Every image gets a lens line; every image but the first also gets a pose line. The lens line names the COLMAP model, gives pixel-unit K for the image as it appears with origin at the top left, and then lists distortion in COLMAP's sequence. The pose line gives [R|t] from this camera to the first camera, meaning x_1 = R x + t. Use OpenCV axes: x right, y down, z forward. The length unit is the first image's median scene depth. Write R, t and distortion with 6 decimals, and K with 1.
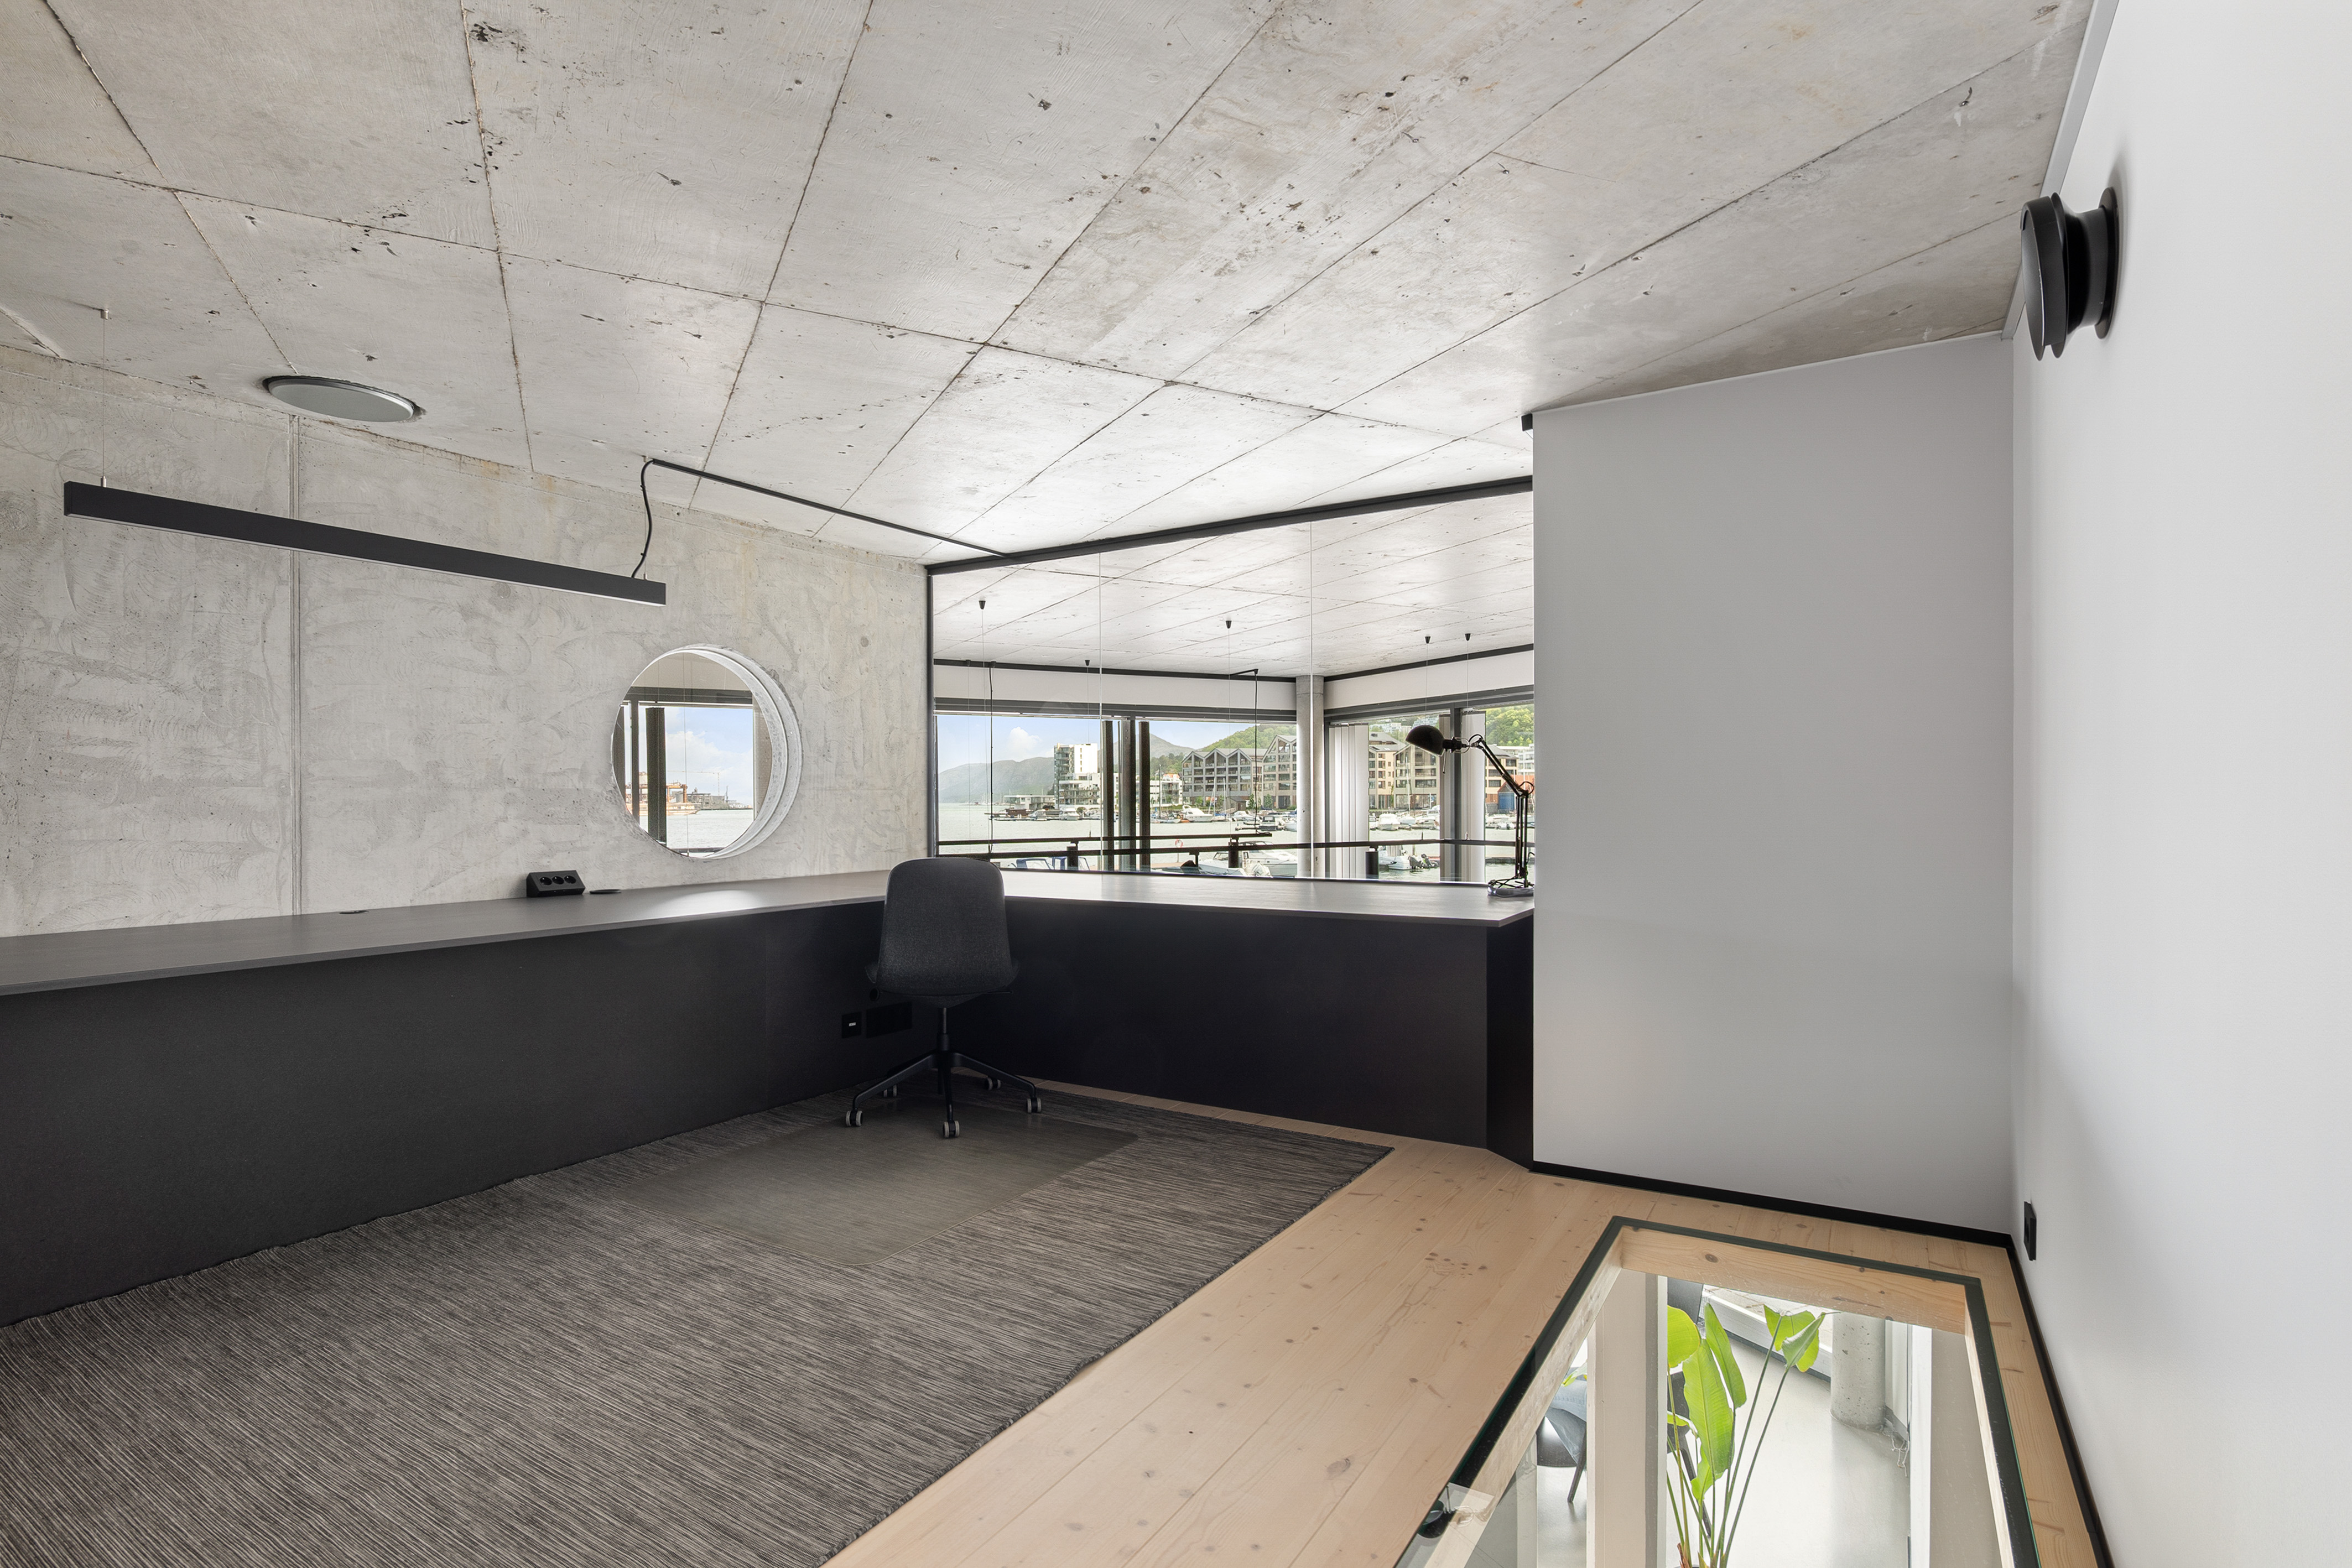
lens RADIAL K [[1153.4, 0, 1160.7], [0, 1153.4, 845.2], [0, 0, 1]] dist [-0.017526, 0.005586]
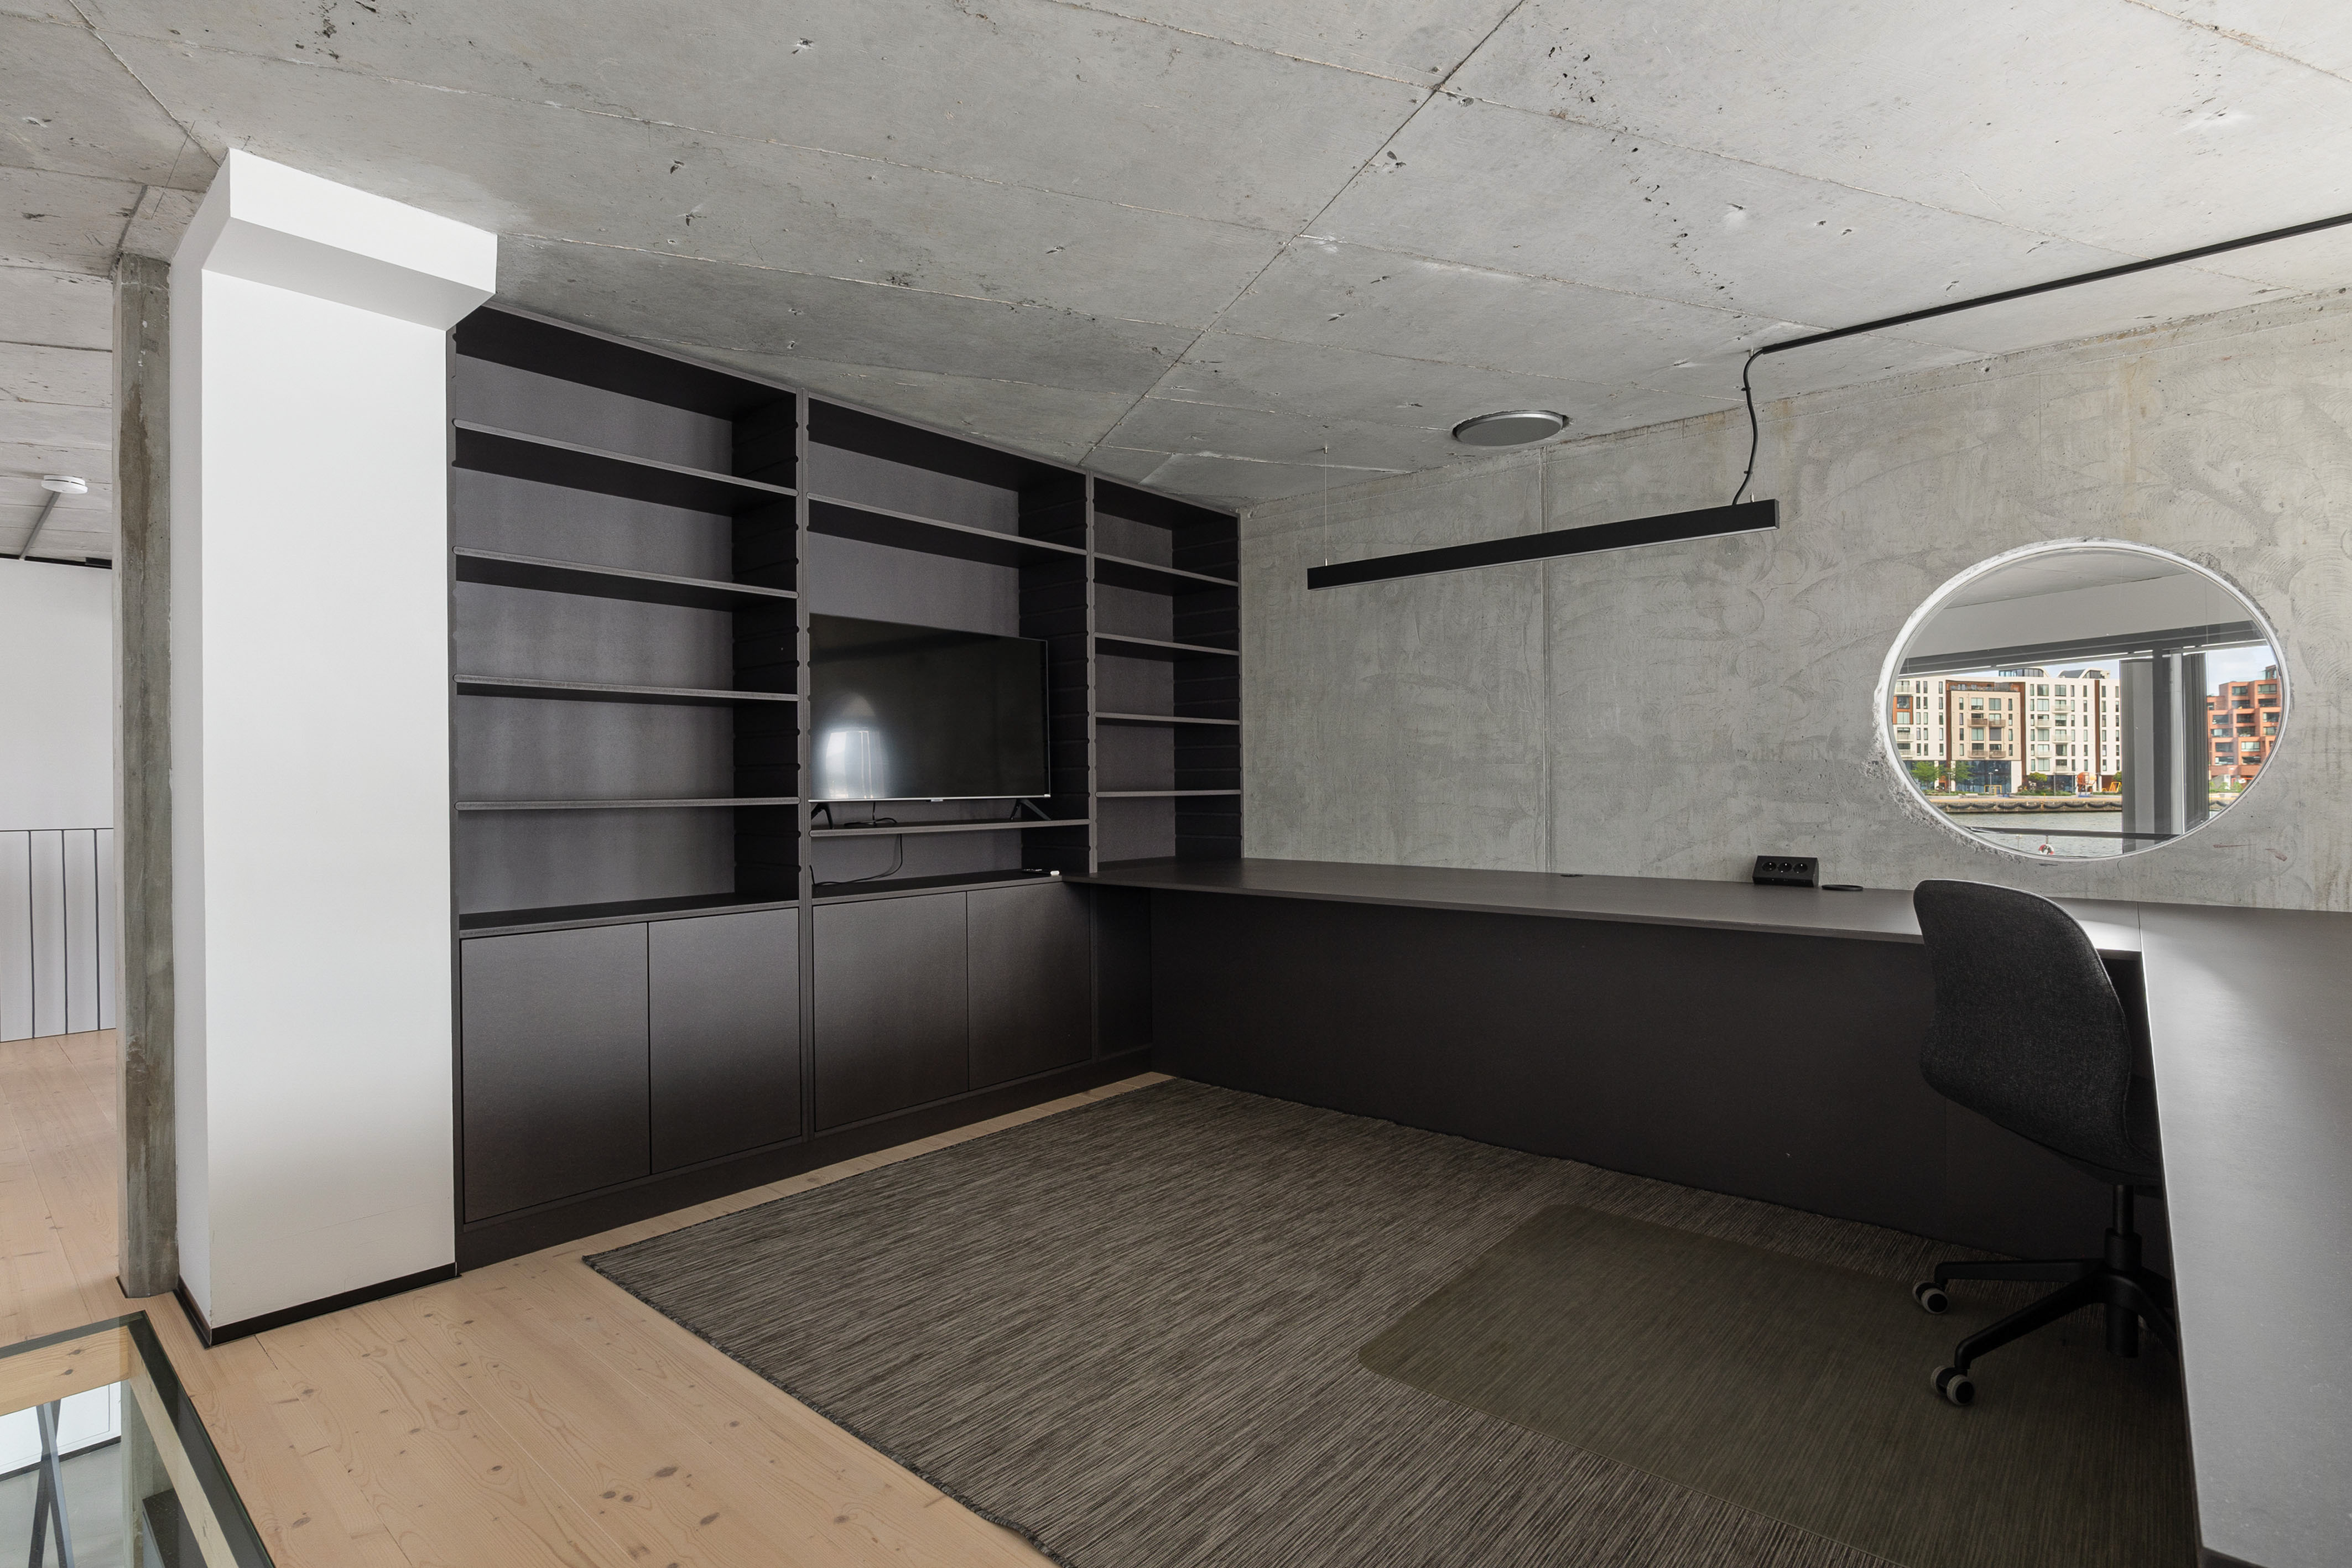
lens RADIAL K [[1090.7, 0, 1162.4], [0, 1090.7, 791.3], [0, 0, 1]] dist [-0.018600, 0.004828]
pose [[-0.134066, 0.015113, -0.990857, 0.391870], [-0.034729, 0.999198, 0.019940, -0.030282], [0.990364, 0.037085, -0.133434, 0.746249]]
